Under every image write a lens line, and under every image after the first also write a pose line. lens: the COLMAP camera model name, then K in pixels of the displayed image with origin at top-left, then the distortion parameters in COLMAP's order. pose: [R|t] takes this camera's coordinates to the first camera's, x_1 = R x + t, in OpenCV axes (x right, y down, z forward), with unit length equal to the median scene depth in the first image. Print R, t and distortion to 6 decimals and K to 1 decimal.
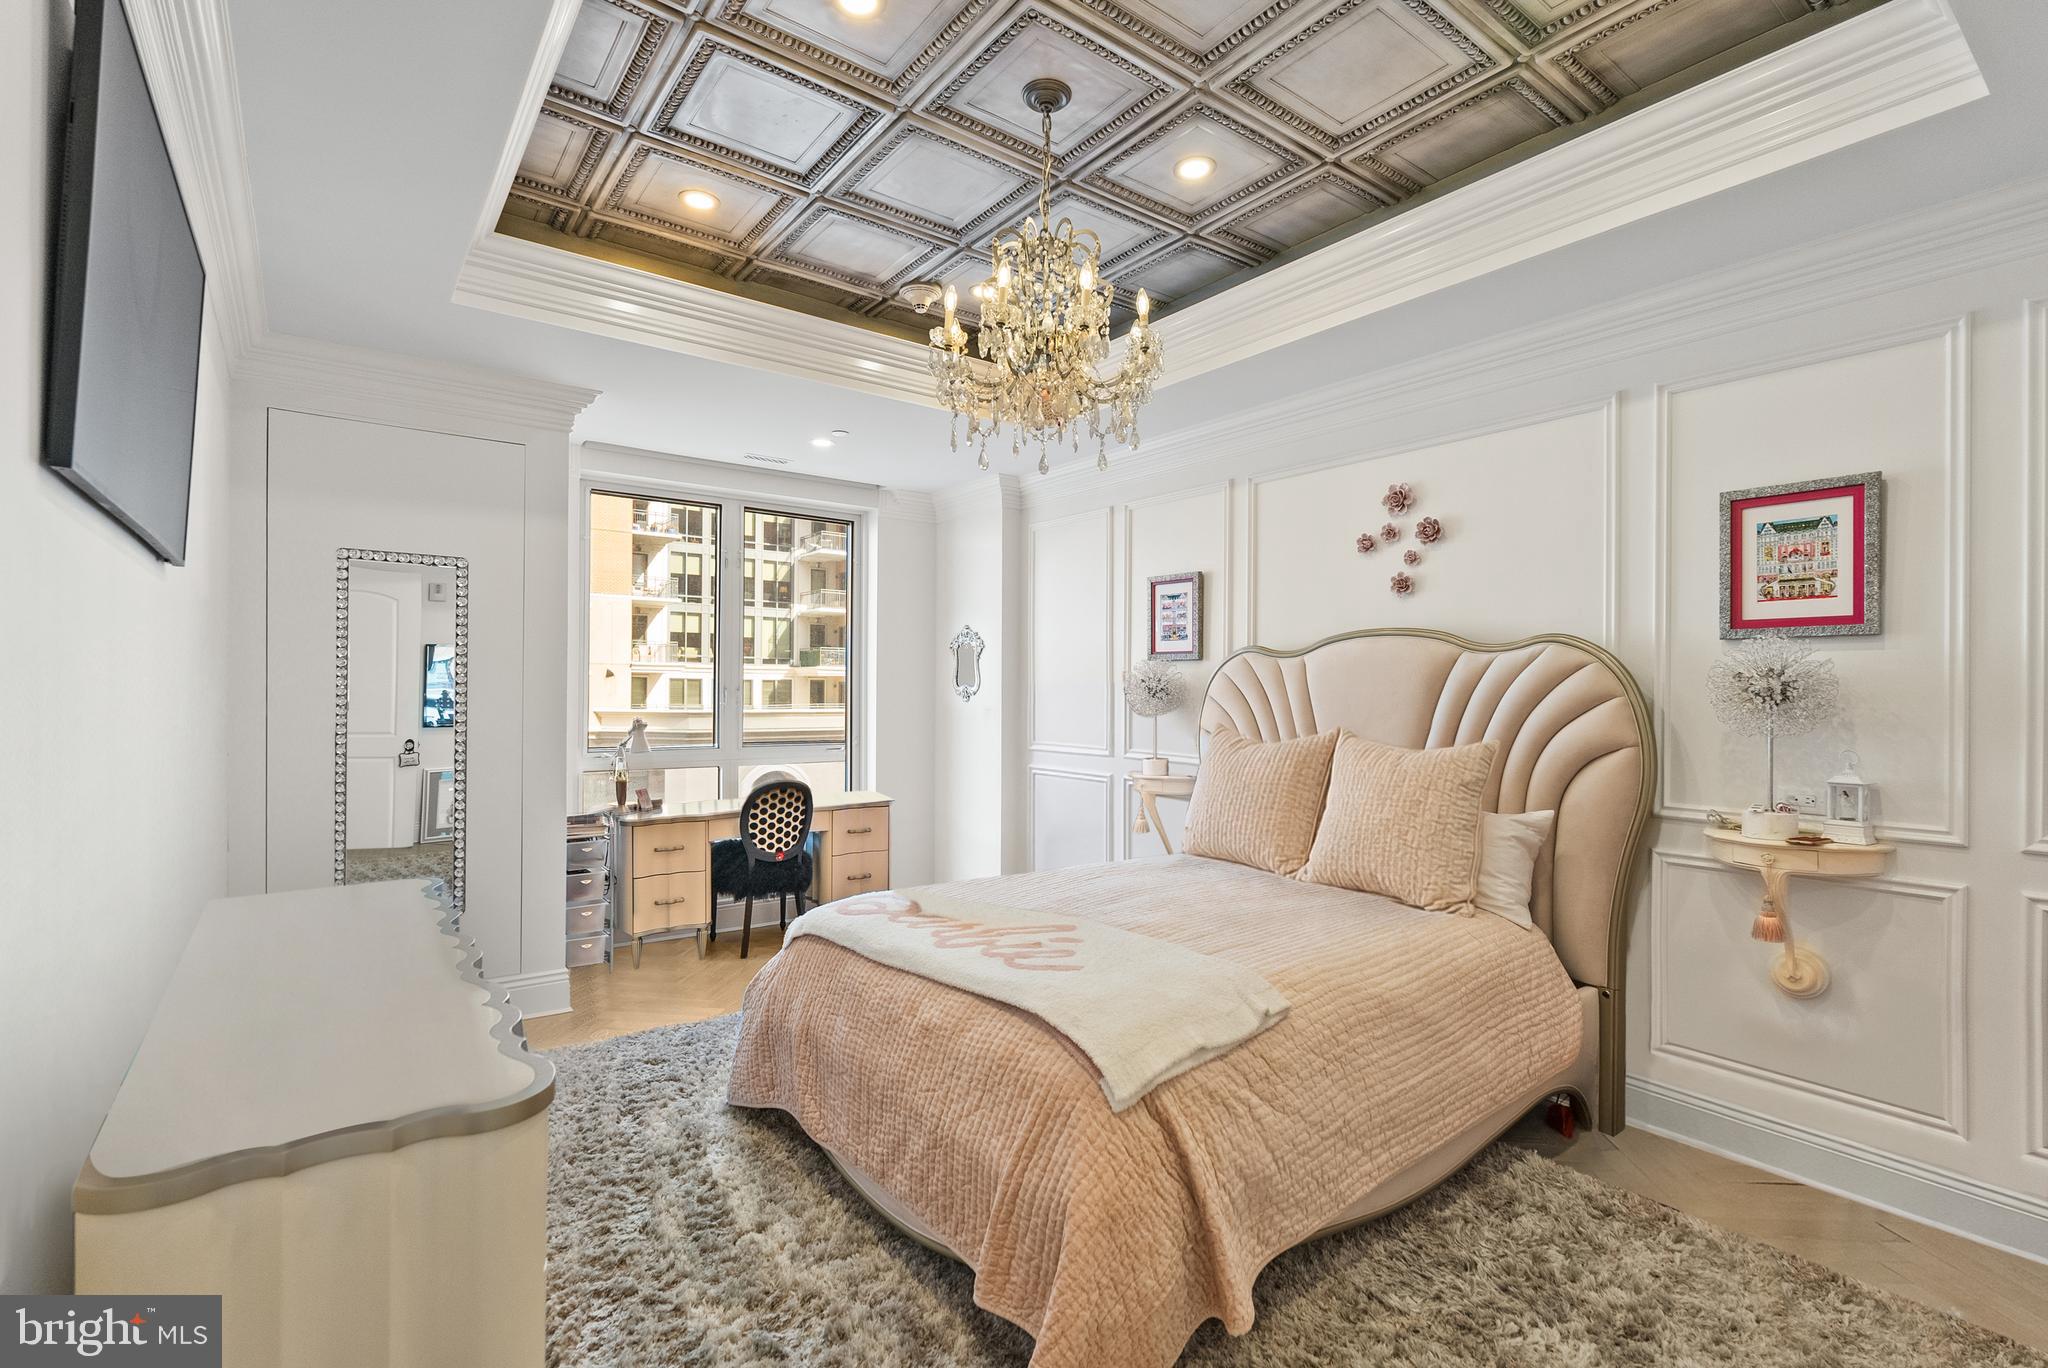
lens RADIAL K [[939.2, 0, 1028.1], [0, 939.2, 693.1], [0, 0, 1]] dist [-0.004243, -0.000434]
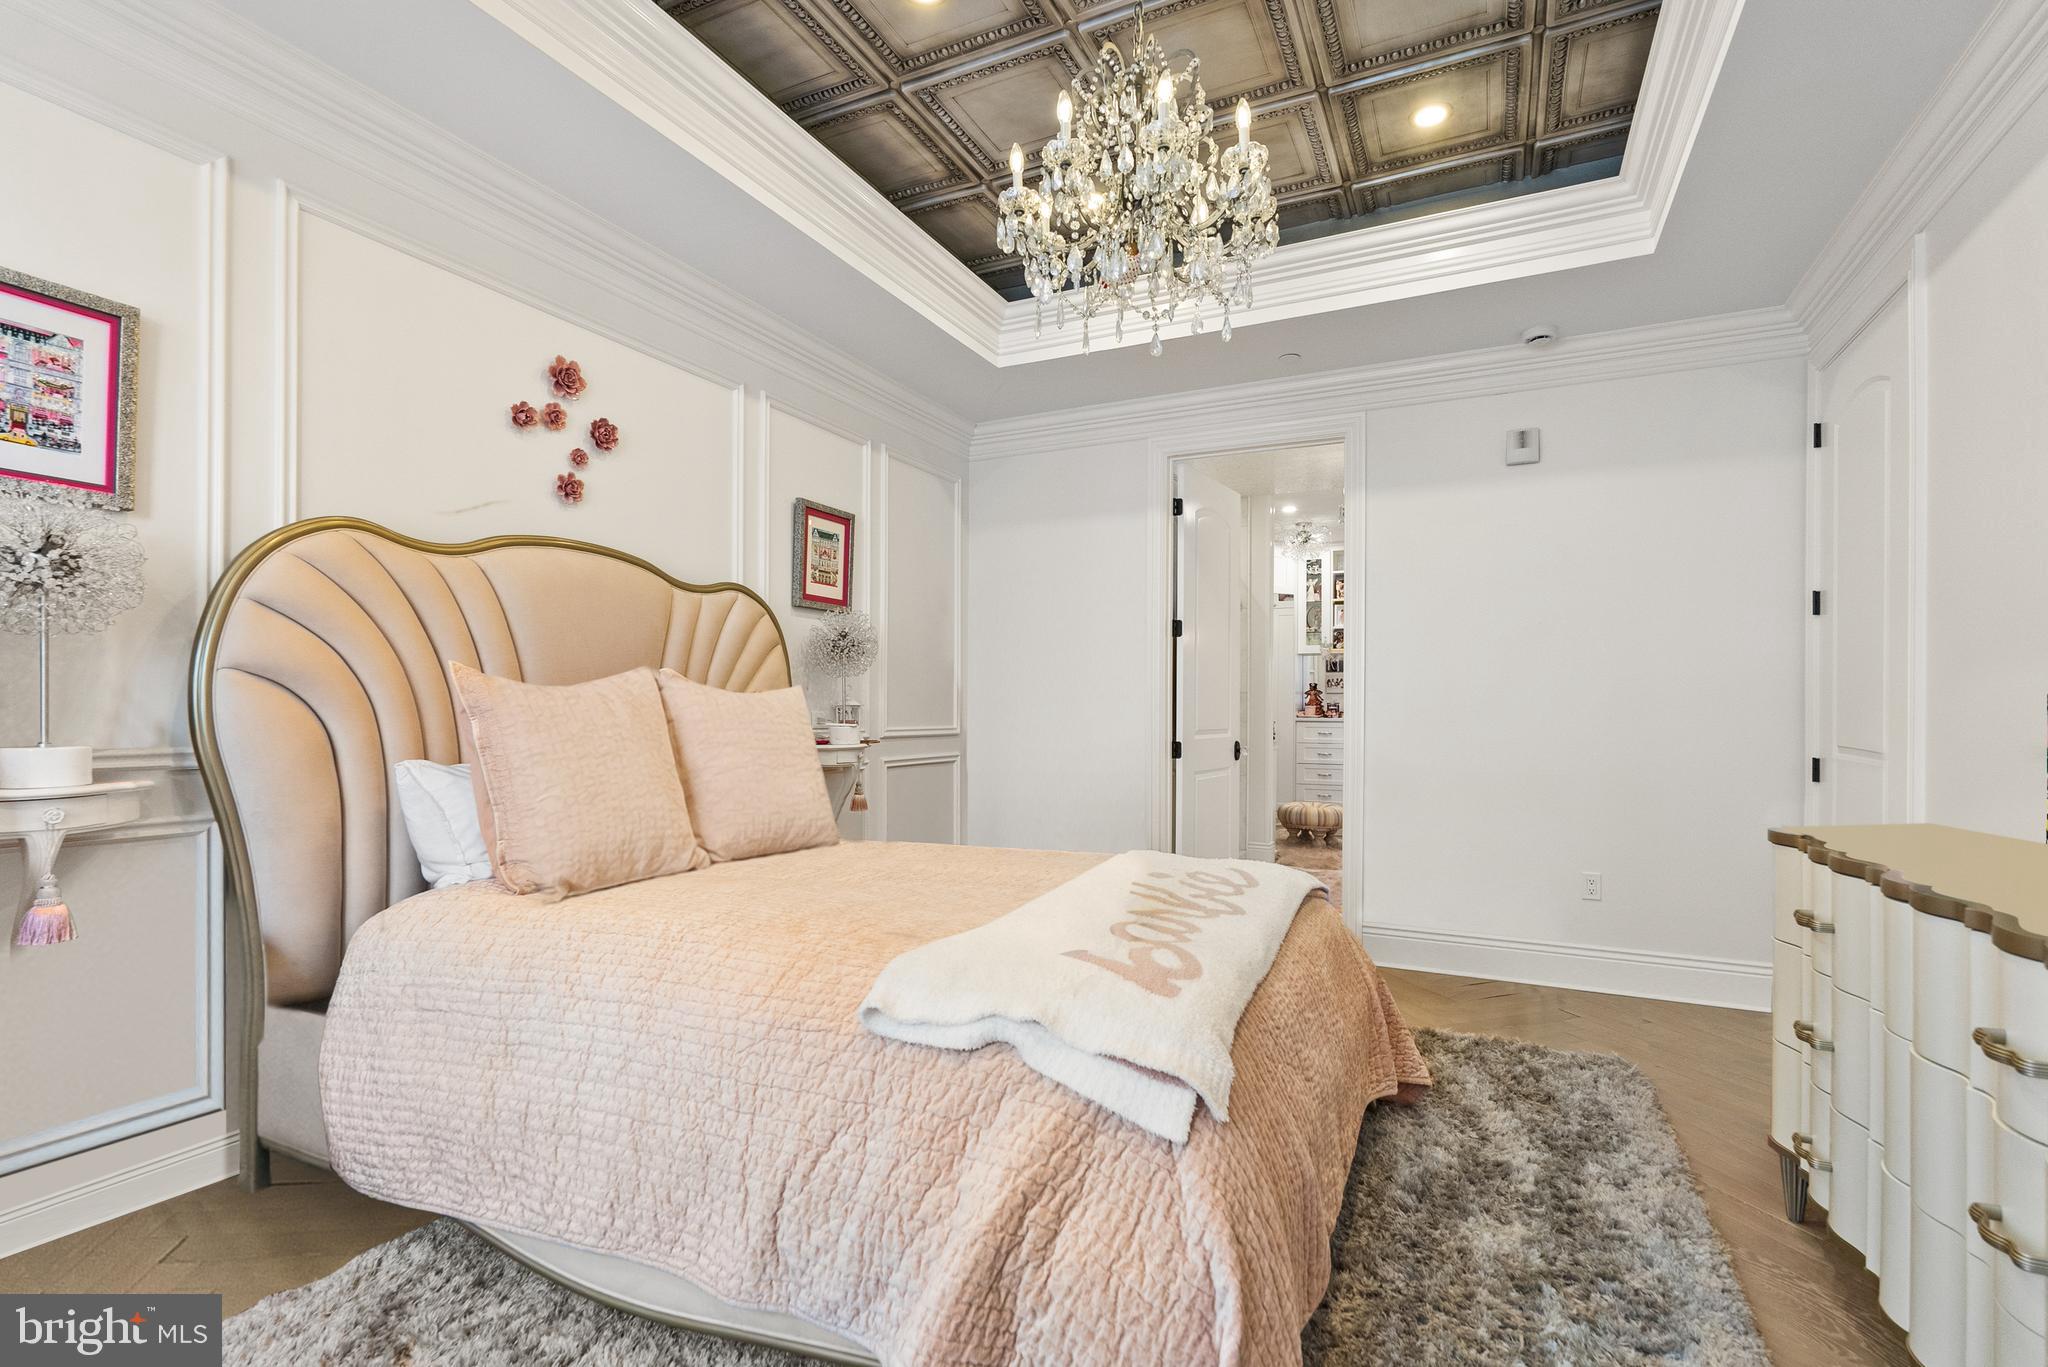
lens RADIAL K [[939.2, 0, 1030.3], [0, 939.2, 694.7], [0, 0, 1]] dist [-0.004243, -0.000434]
pose [[-0.444356, 0.001064, 0.895850, -0.486972], [-0.013037, 0.999886, -0.007655, 0.060312], [-0.895755, -0.015080, -0.444291, 1.015975]]
